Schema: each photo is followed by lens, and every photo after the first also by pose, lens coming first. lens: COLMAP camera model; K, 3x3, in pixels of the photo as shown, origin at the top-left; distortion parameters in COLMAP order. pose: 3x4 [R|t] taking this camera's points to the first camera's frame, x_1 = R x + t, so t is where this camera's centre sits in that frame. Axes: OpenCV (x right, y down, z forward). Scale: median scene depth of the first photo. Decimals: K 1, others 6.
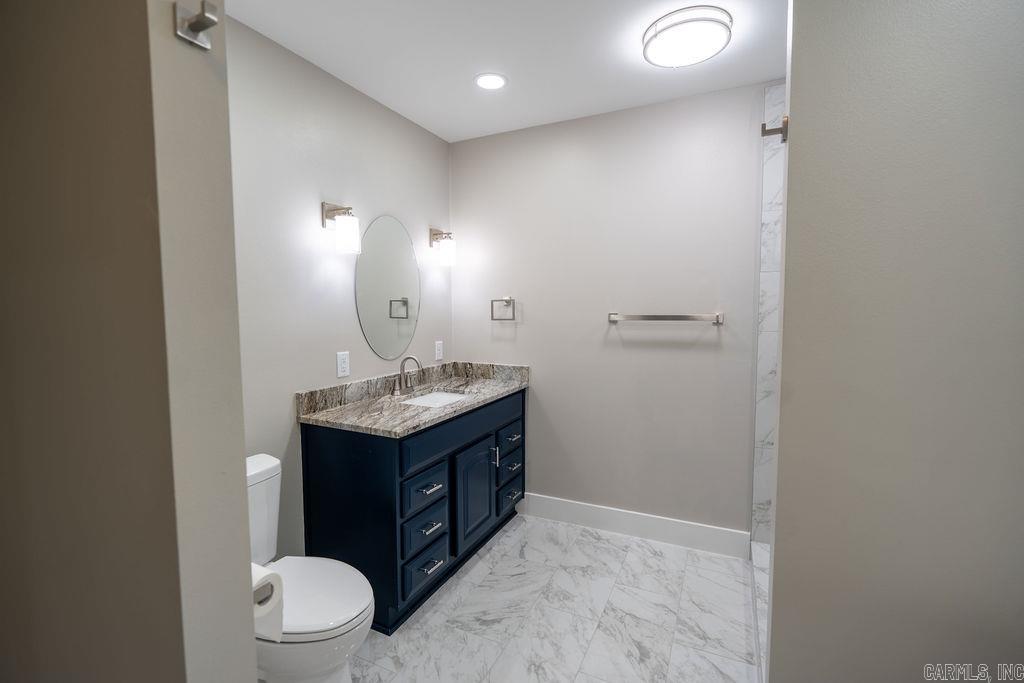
lens RADIAL K [[468.0, 0, 510.6], [0, 468.0, 340.6], [0, 0, 1]] dist [-0.005477, 0.003709]
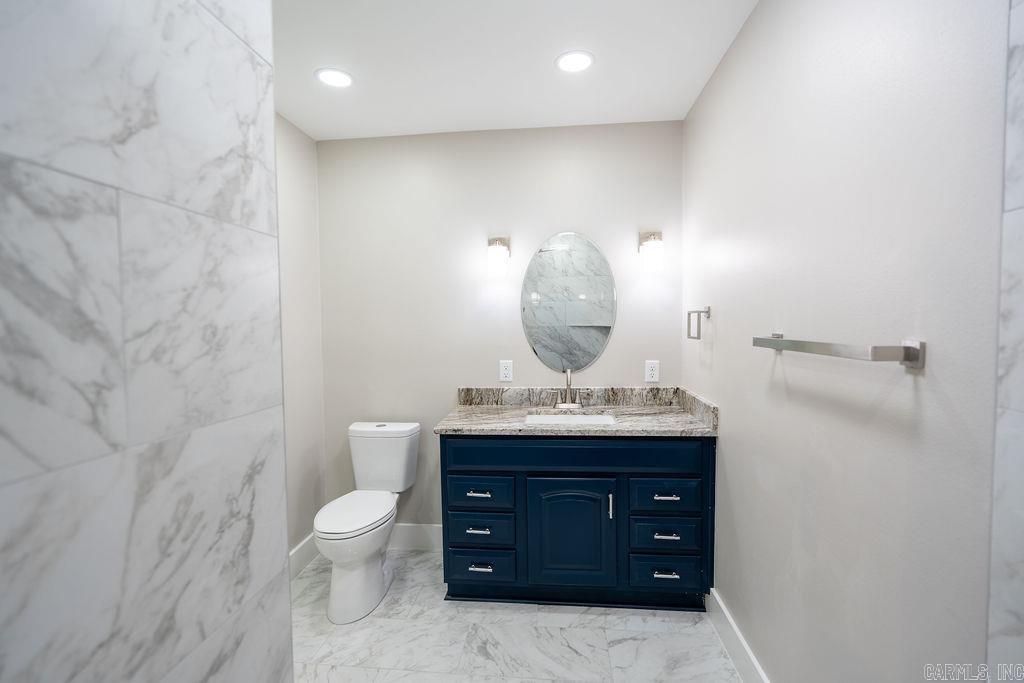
lens RADIAL K [[468.0, 0, 514.1], [0, 468.0, 340.7], [0, 0, 1]] dist [-0.005477, 0.003709]
pose [[0.325931, 0.041763, -0.944471, 0.714114], [-0.054172, 0.998207, 0.025445, -0.053347], [0.943840, 0.042871, 0.327609, 0.597436]]
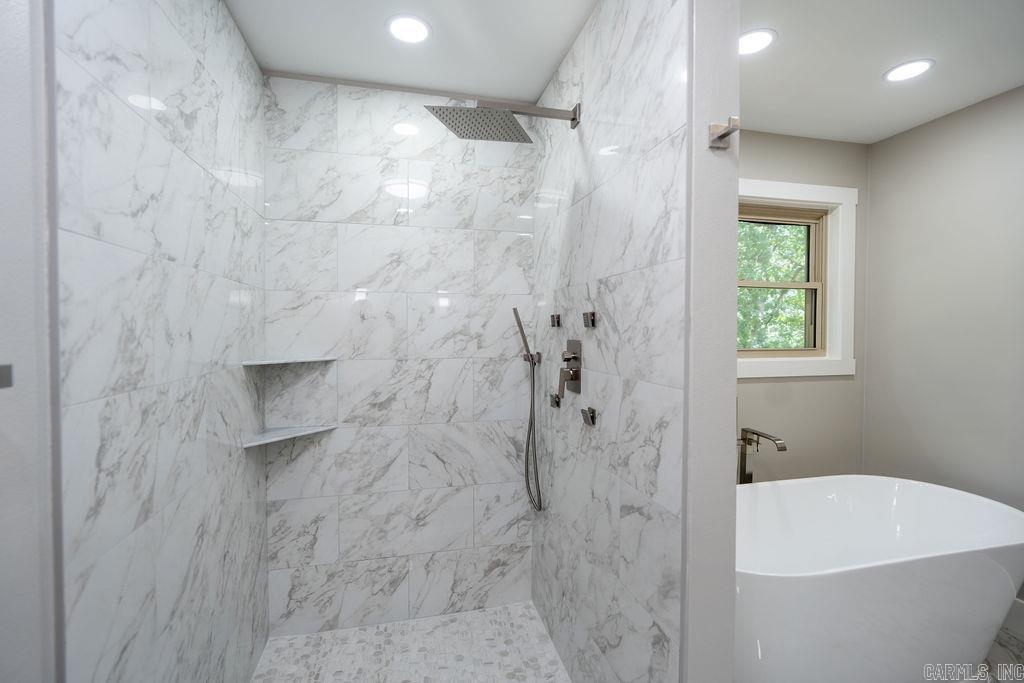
lens RADIAL K [[468.0, 0, 512.2], [0, 468.0, 342.2], [0, 0, 1]] dist [-0.005477, 0.003709]
pose [[-0.613545, -0.009274, 0.789605, 0.073842], [0.056531, 0.996850, 0.055634, -0.065692], [-0.787634, 0.078771, -0.611088, 0.945953]]
